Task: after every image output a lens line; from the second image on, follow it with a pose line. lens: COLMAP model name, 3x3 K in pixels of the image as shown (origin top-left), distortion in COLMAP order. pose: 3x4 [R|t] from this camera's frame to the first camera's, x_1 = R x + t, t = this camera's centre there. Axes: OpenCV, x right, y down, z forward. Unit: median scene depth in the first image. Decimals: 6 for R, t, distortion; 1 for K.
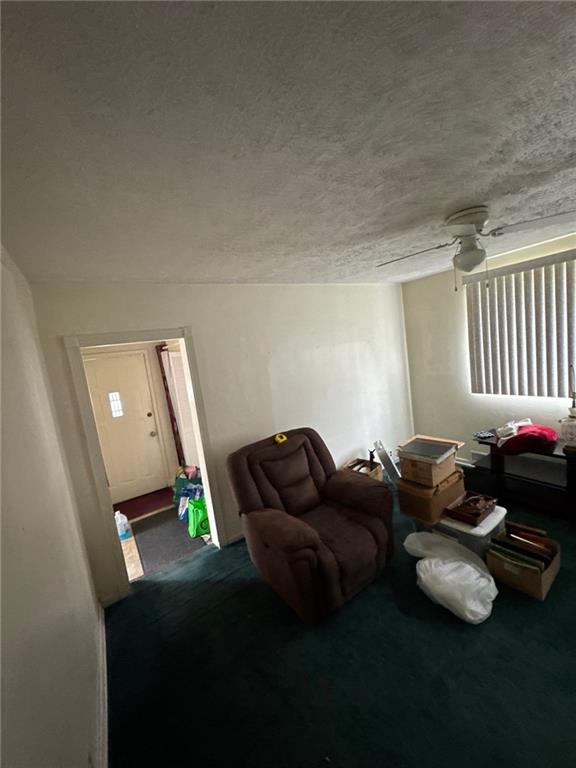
lens RADIAL K [[302.7, 0, 291.9], [0, 302.7, 383.6], [0, 0, 1]] dist [-0.004286, 0.000821]
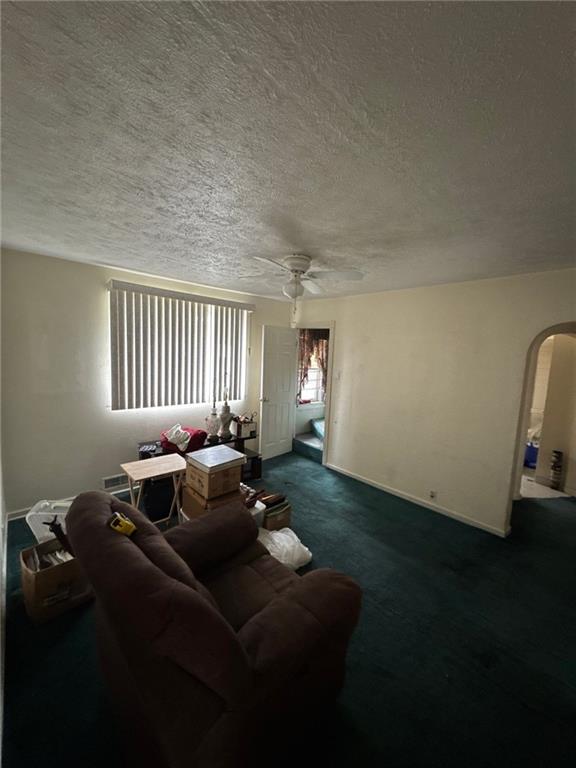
lens RADIAL K [[302.7, 0, 293.7], [0, 302.7, 383.5], [0, 0, 1]] dist [-0.004286, 0.000821]
pose [[-0.172046, 0.008639, 0.985051, -0.465957], [0.084521, 0.996403, 0.006024, -0.010402], [-0.981456, 0.084294, -0.172157, 0.764917]]
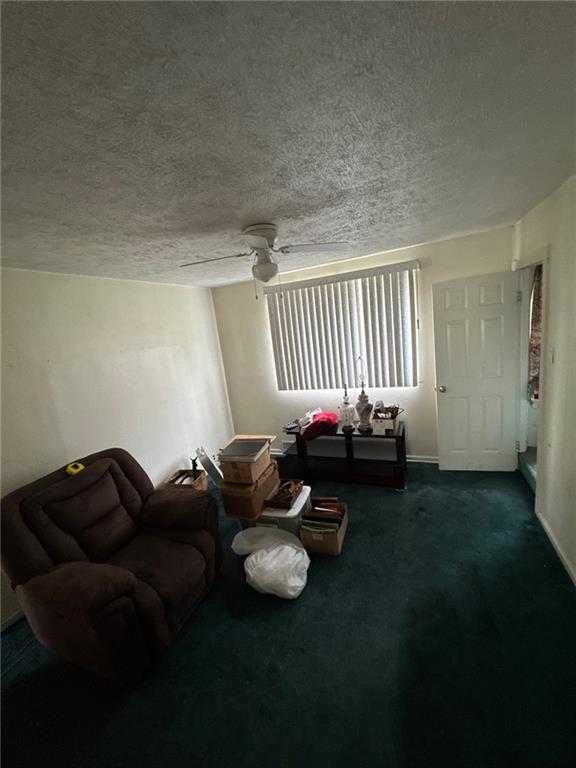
lens RADIAL K [[302.7, 0, 294.1], [0, 302.7, 383.3], [0, 0, 1]] dist [-0.004286, 0.000821]
pose [[0.830136, -0.070702, 0.553060, 0.023543], [0.077221, 0.996947, 0.011539, -0.006632], [-0.552187, 0.033129, 0.833062, 0.026618]]
